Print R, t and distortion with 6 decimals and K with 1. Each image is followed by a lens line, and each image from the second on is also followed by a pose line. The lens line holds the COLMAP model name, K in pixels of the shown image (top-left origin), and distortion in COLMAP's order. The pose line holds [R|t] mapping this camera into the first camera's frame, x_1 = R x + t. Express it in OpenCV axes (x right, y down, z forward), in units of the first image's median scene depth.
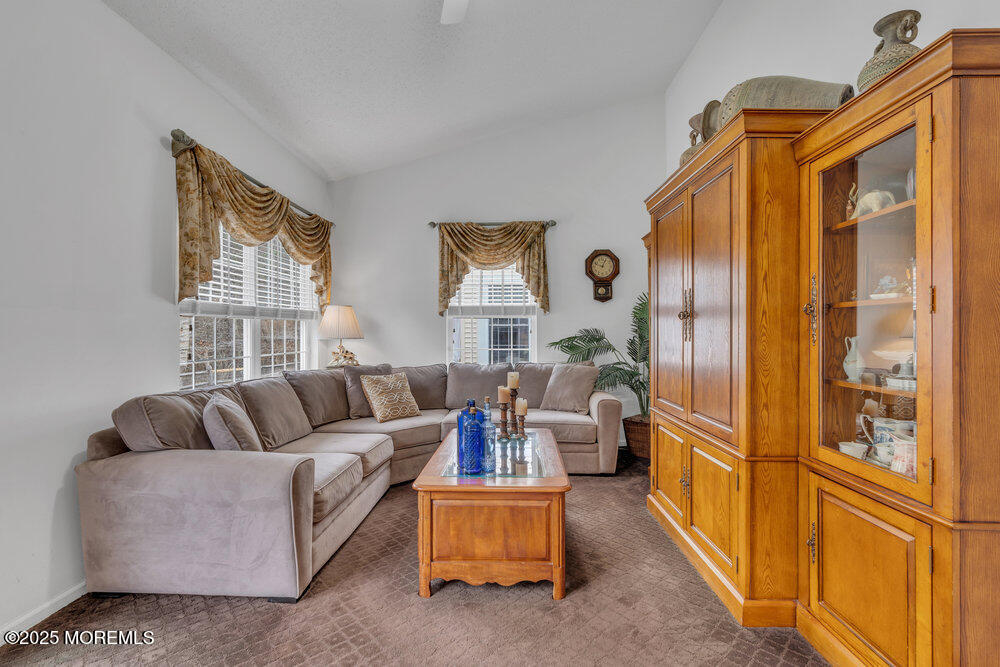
lens RADIAL K [[454.8, 0, 499.3], [0, 454.8, 333.9], [0, 0, 1]] dist [0.003053, 0.001796]
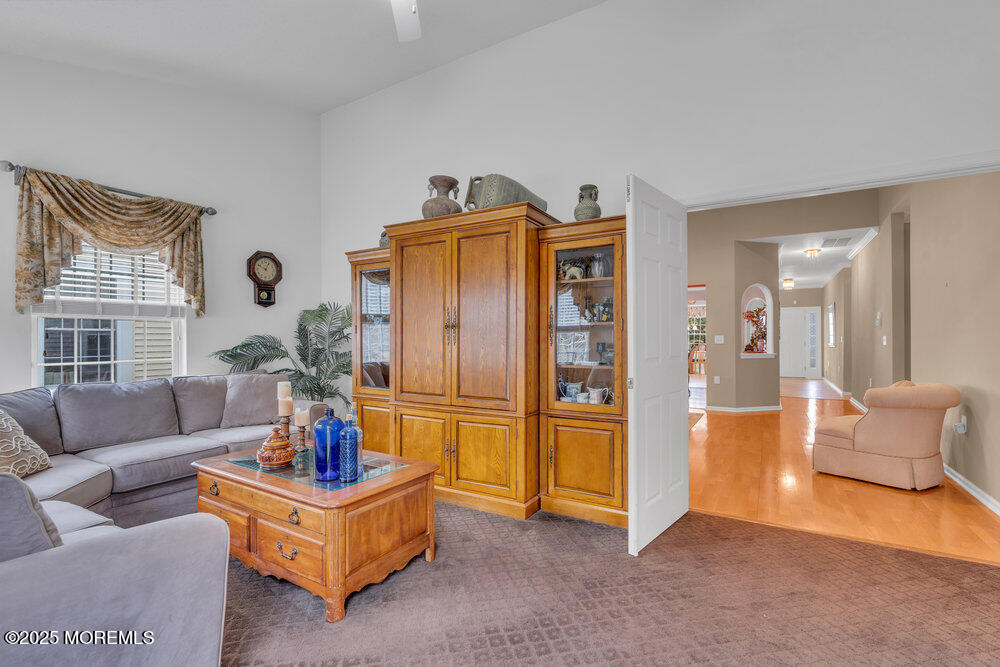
lens RADIAL K [[454.8, 0, 499.5], [0, 454.8, 336.5], [0, 0, 1]] dist [0.003053, 0.001796]
pose [[0.495943, 0.005712, 0.868336, -0.357867], [0.003222, 0.999959, -0.008418, 0.000822], [-0.868349, 0.006973, 0.495904, 0.106553]]
